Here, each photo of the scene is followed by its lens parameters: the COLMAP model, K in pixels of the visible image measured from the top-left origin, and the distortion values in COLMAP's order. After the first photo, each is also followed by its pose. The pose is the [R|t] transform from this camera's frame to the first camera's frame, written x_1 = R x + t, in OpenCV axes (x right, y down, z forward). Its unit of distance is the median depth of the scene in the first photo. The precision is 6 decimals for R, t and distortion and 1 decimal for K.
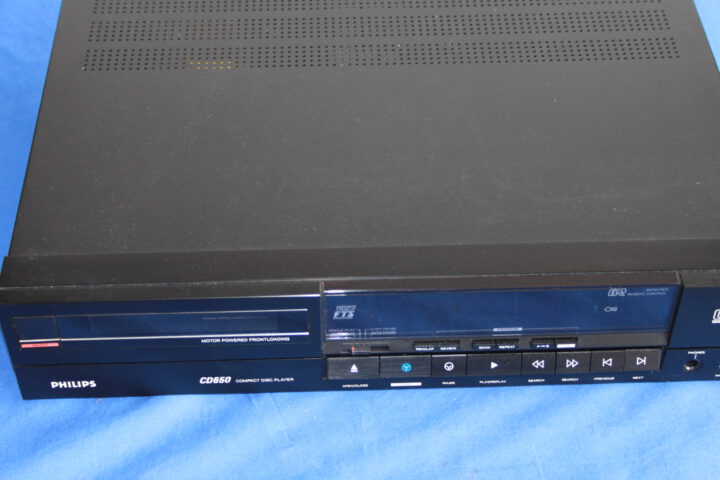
lens RADIAL K [[1316.3, 0, 360.0], [0, 1316.3, 240.0], [0, 0, 1]] dist [-0.001789, 0.183564]
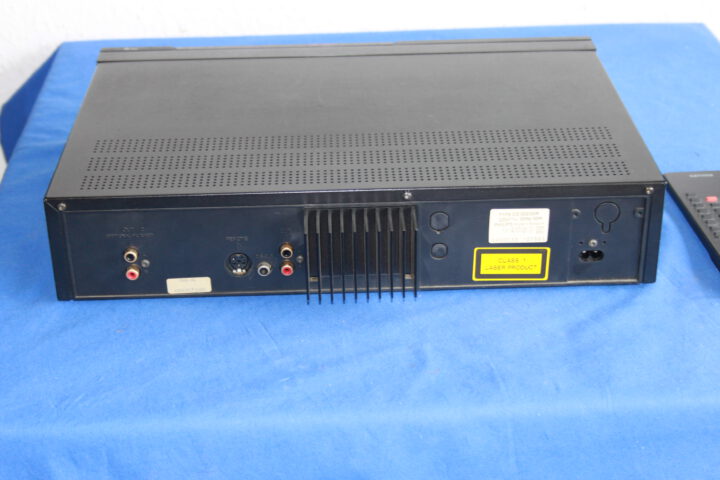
lens RADIAL K [[1316.3, 0, 360.0], [0, 1316.3, 240.0], [0, 0, 1]] dist [-0.001789, 0.183564]
pose [[0.999884, -0.014467, 0.004701, 0.013084], [0.015211, 0.952893, -0.302926, 0.412984], [-0.000097, 0.302962, 0.953003, -0.158715]]
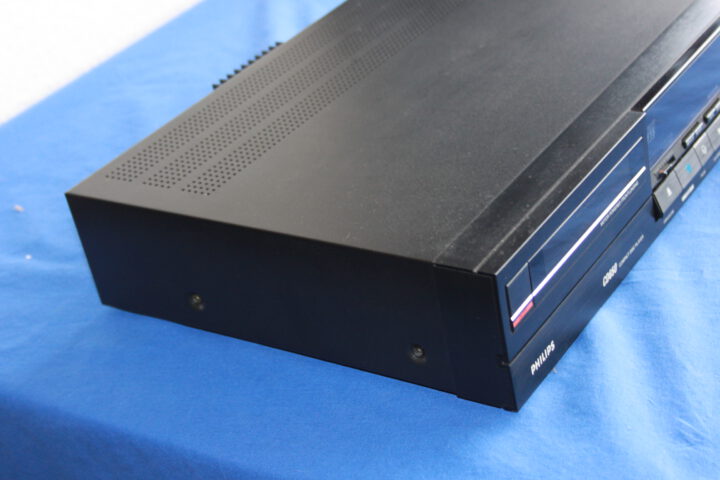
lens RADIAL K [[1316.3, 0, 360.0], [0, 1316.3, 240.0], [0, 0, 1]] dist [-0.001789, 0.183564]
pose [[0.582191, -0.503524, 0.638371, -0.830176], [0.696694, 0.713701, -0.072439, 0.030136], [-0.419132, 0.486923, 0.766312, 0.323782]]
